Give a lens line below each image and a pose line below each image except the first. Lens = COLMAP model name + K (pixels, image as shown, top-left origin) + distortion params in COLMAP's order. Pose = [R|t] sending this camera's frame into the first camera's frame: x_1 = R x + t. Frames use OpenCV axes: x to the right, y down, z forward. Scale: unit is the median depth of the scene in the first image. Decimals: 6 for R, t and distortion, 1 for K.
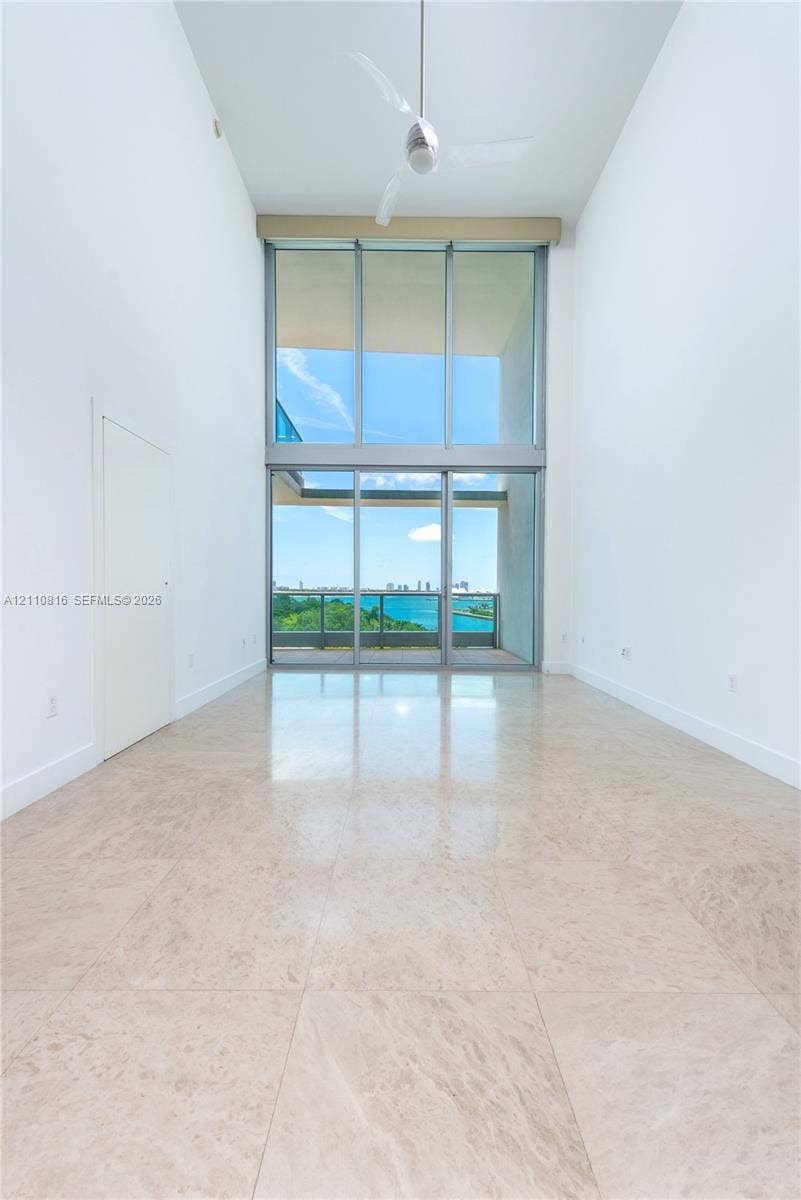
lens RADIAL K [[468.0, 0, 401.6], [0, 468.0, 594.7], [0, 0, 1]] dist [0.012926, -0.000293]
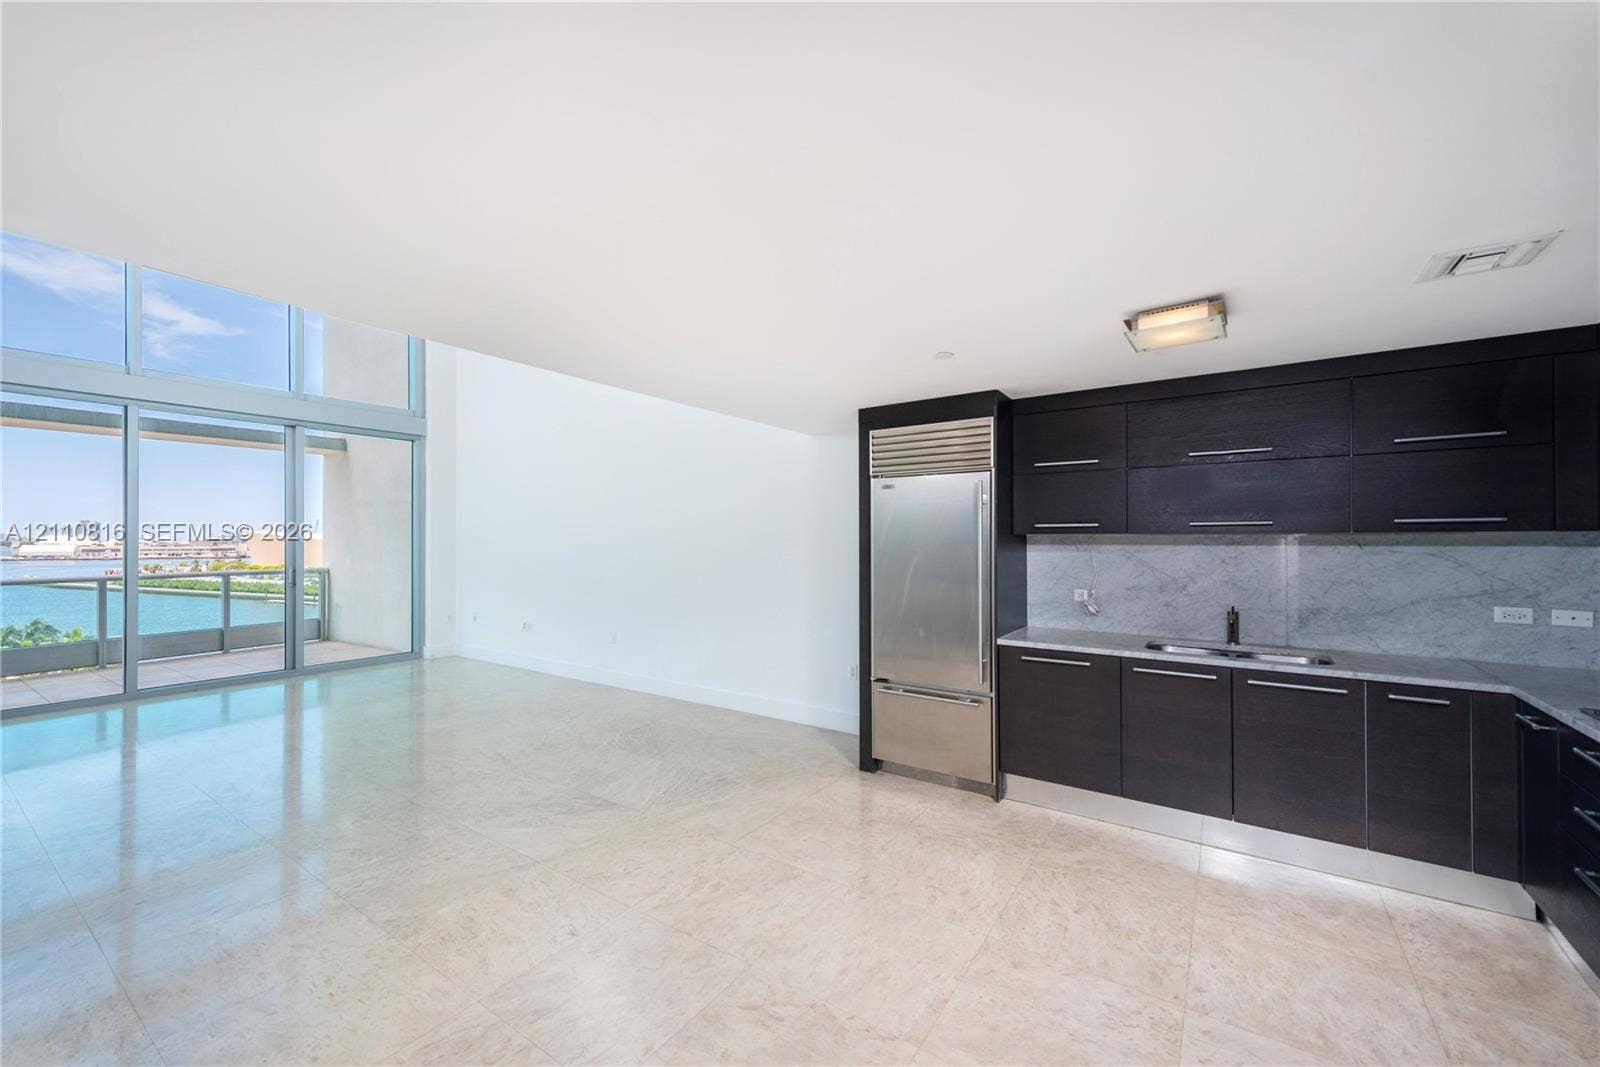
lens RADIAL K [[623.9, 0, 804.2], [0, 623.9, 535.4], [0, 0, 1]] dist [0.012926, -0.000293]
pose [[0.555187, -0.003158, 0.831719, -0.377355], [0.012747, 0.999908, -0.004712, -0.073104], [-0.831628, 0.013218, 0.555176, -0.372631]]
